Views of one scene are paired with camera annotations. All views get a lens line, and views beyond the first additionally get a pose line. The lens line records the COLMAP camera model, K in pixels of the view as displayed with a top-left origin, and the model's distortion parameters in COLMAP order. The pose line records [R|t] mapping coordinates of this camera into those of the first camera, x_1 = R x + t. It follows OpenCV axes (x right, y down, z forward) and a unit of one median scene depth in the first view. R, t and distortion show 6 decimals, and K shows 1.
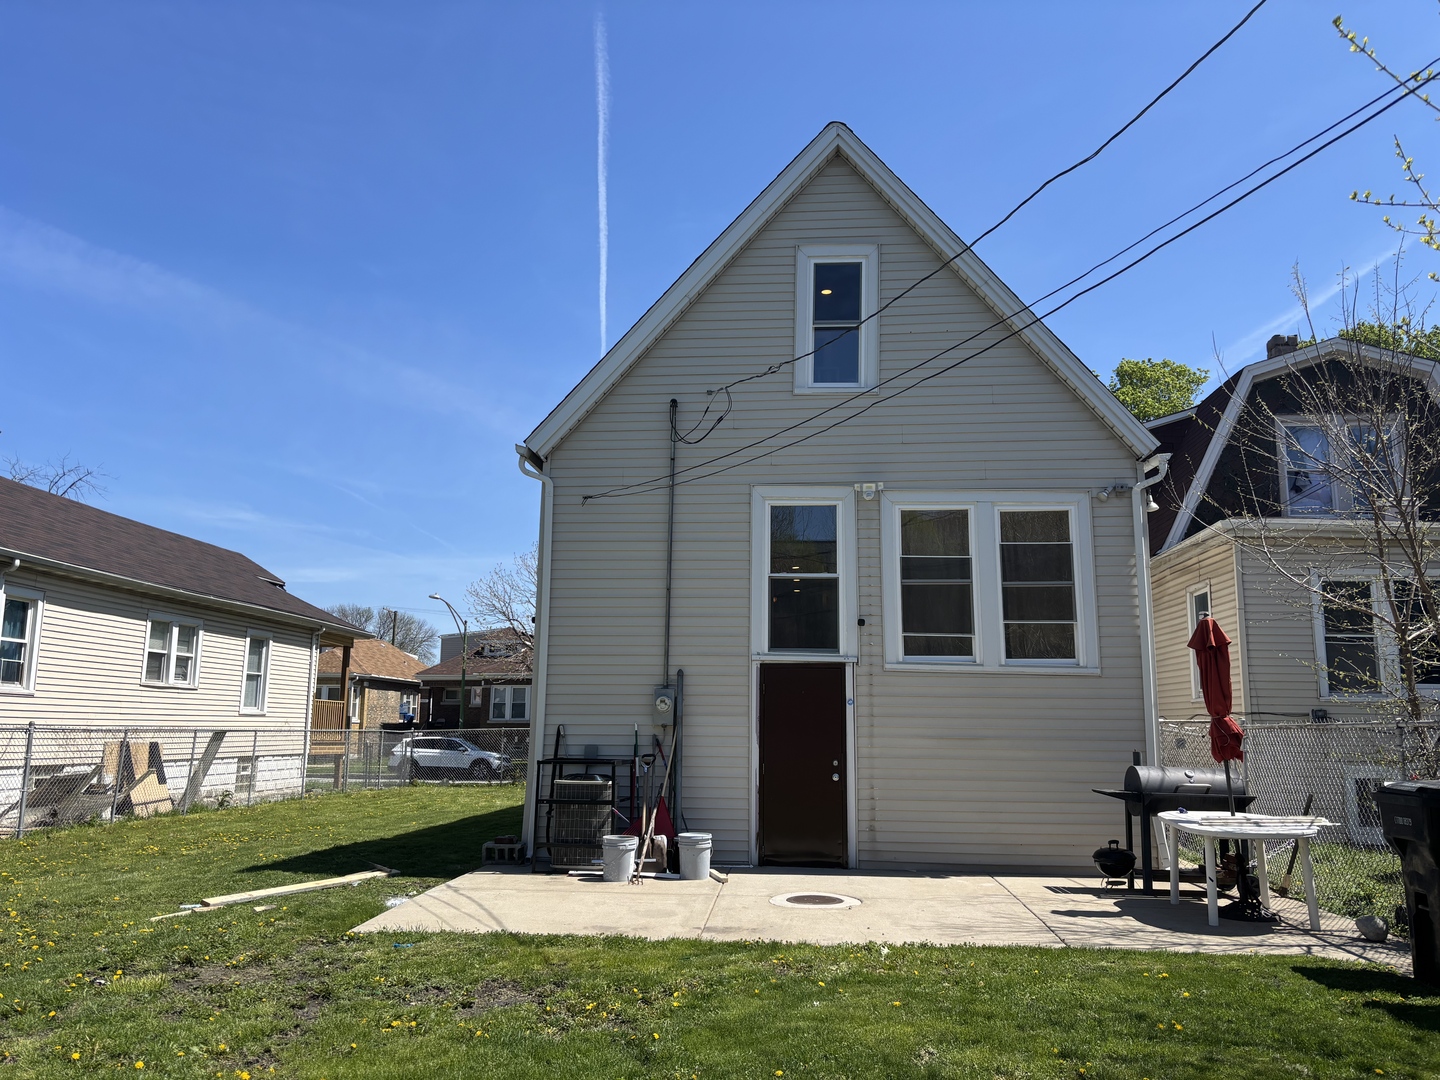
lens RADIAL K [[1109.3, 0, 715.9], [0, 1109.3, 542.4], [0, 0, 1]] dist [0.047482, -0.007174]
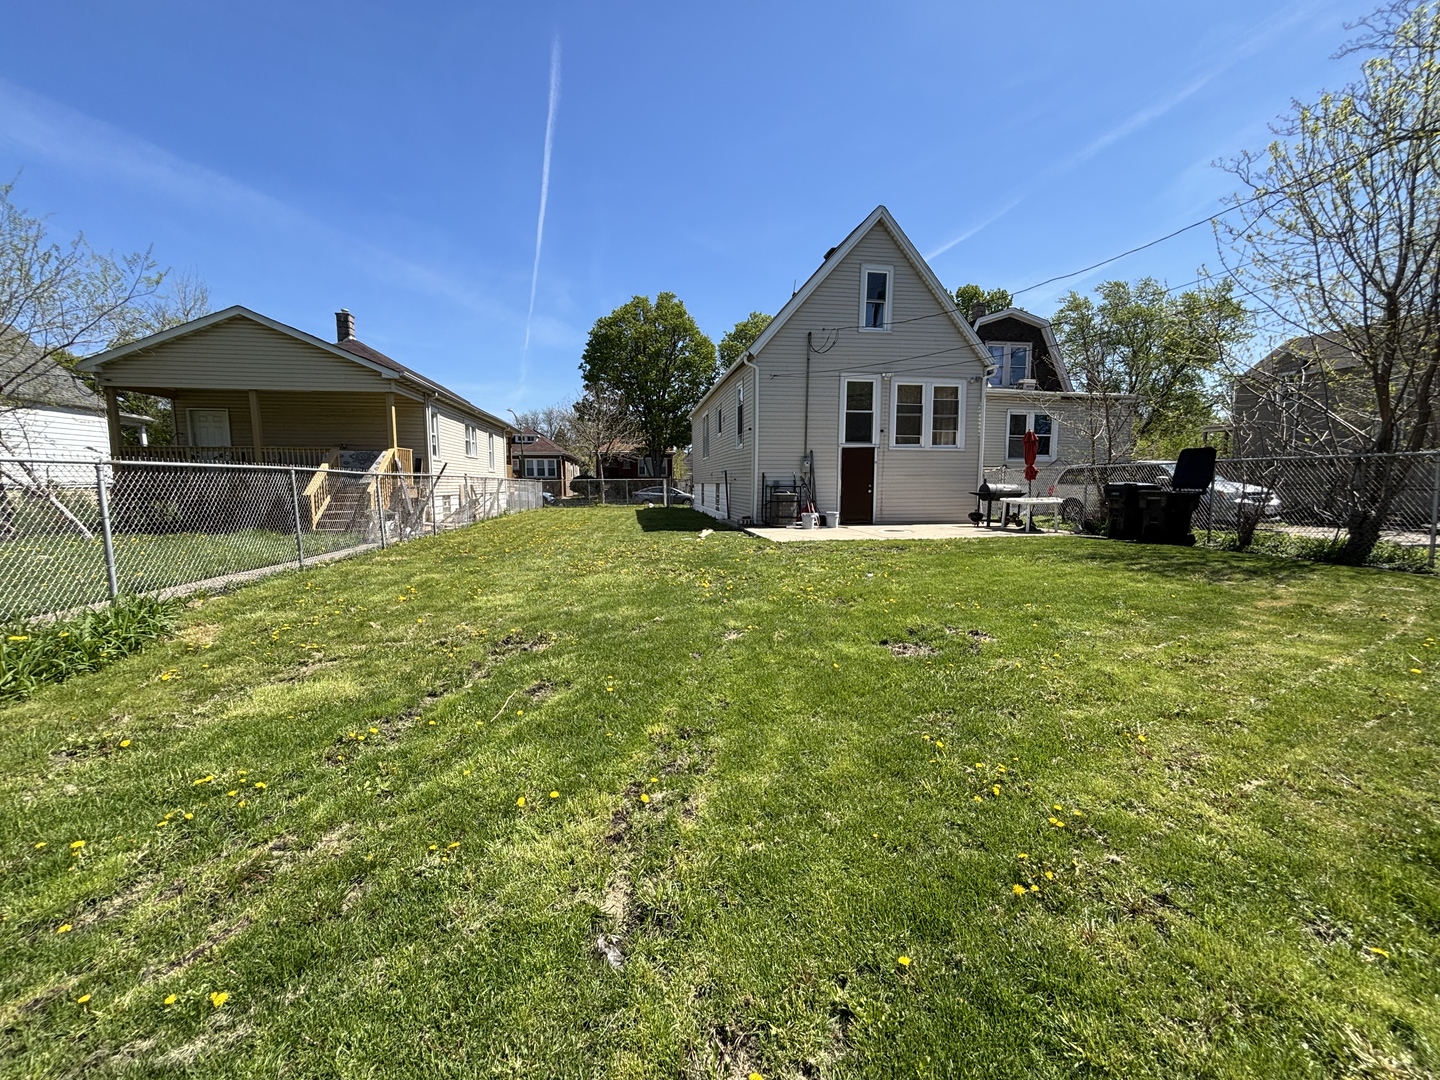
lens RADIAL K [[585.3, 0, 728.8], [0, 585.3, 551.2], [0, 0, 1]] dist [-0.003049, 0.001236]
pose [[0.975039, -0.037341, 0.218870, -0.506952], [-0.025562, 0.960324, 0.277713, -0.026227], [-0.220557, -0.276376, 0.935399, -0.245449]]
